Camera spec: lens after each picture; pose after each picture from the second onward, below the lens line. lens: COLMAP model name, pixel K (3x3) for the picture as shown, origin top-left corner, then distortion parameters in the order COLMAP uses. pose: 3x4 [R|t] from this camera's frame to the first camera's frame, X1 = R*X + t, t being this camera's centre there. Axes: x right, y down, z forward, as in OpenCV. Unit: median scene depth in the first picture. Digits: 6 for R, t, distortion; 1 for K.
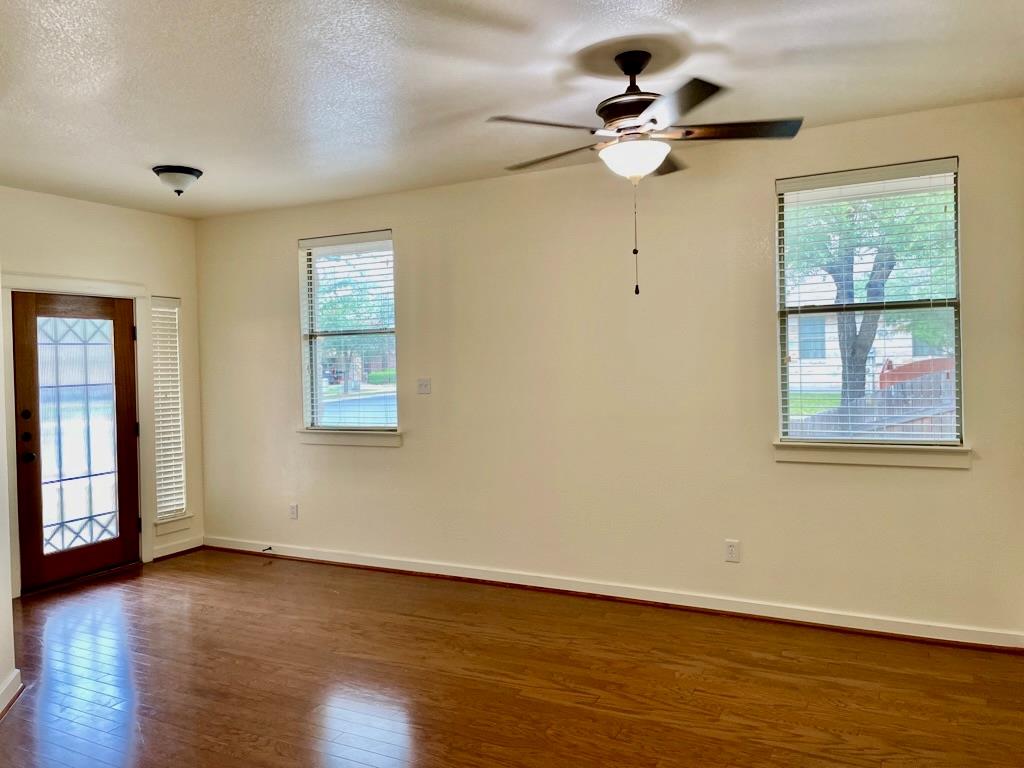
lens RADIAL K [[779.7, 0, 512.0], [0, 779.7, 384.0], [0, 0, 1]] dist [0.096428, -0.136377]
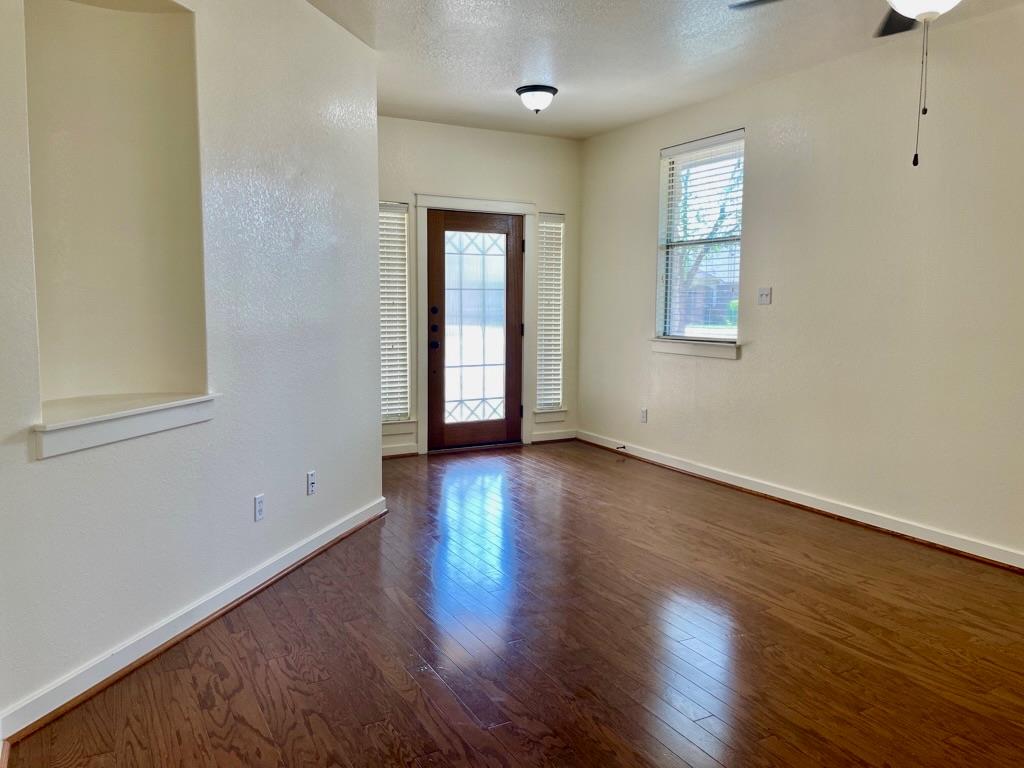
lens RADIAL K [[779.7, 0, 512.0], [0, 779.7, 384.0], [0, 0, 1]] dist [0.096428, -0.136377]
pose [[0.827409, 0.087381, -0.554761, 0.167559], [-0.039998, 0.994482, 0.096986, 0.027732], [0.560174, -0.058058, 0.826338, 0.040423]]
